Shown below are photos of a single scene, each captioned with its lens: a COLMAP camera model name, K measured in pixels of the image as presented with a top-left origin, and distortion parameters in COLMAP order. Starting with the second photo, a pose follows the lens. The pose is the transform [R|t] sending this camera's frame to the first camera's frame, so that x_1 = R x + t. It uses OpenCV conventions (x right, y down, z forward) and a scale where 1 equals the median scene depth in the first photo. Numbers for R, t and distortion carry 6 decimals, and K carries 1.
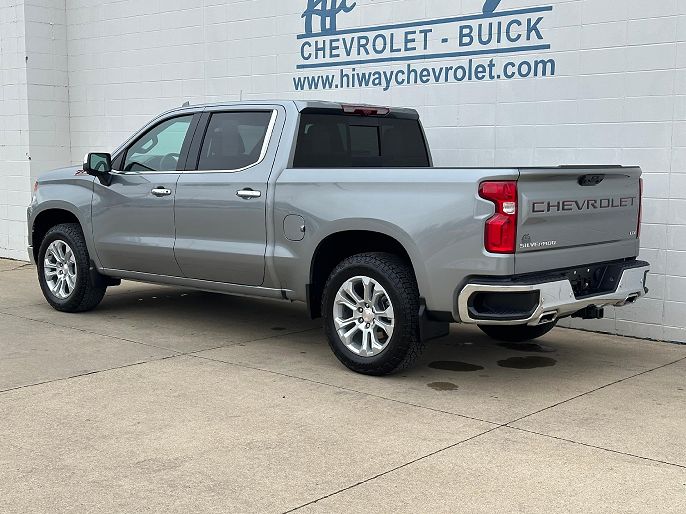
lens RADIAL K [[897.1, 0, 345.4], [0, 897.1, 272.0], [0, 0, 1]] dist [0.098779, -0.052945]
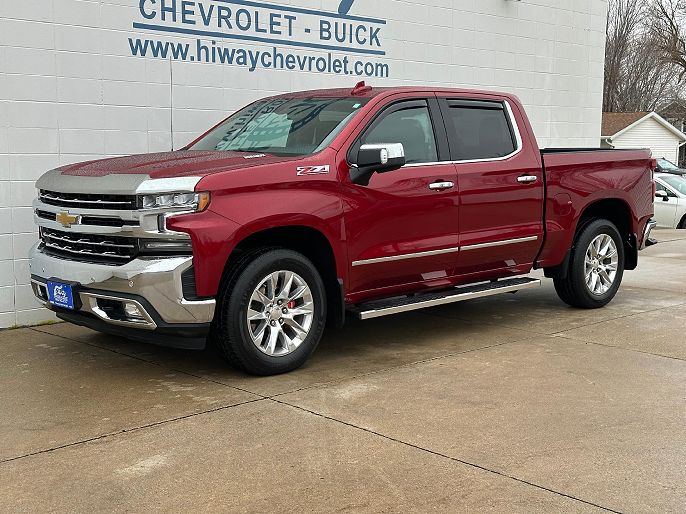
lens RADIAL K [[946.8, 0, 335.3], [0, 946.8, 258.9], [0, 0, 1]] dist [0.130108, -0.069835]
pose [[0.084068, -0.121088, 0.989075, -0.965610], [0.127776, 0.985705, 0.109815, -0.109479], [-0.988234, 0.117148, 0.098339, 0.856784]]
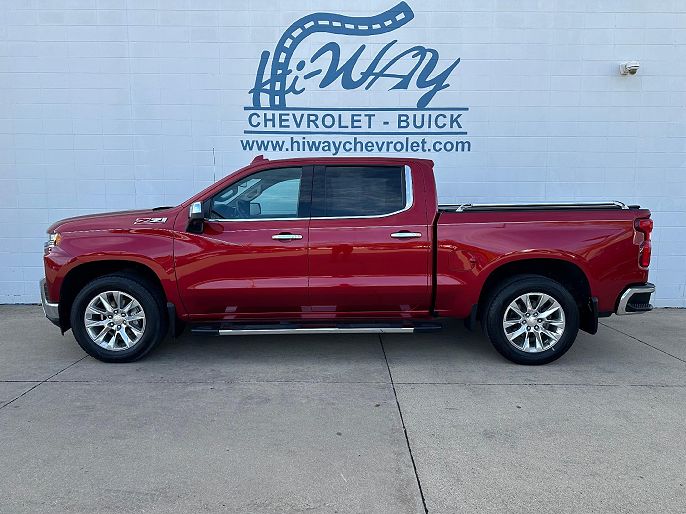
lens RADIAL K [[490.3, 0, 344.4], [0, 490.3, 259.0], [0, 0, 1]] dist [0.108399, -0.004626]
pose [[0.757374, -0.073734, 0.648805, -0.457557], [0.085440, 0.996252, 0.013482, -0.051864], [-0.647367, 0.045223, 0.760836, 0.428036]]
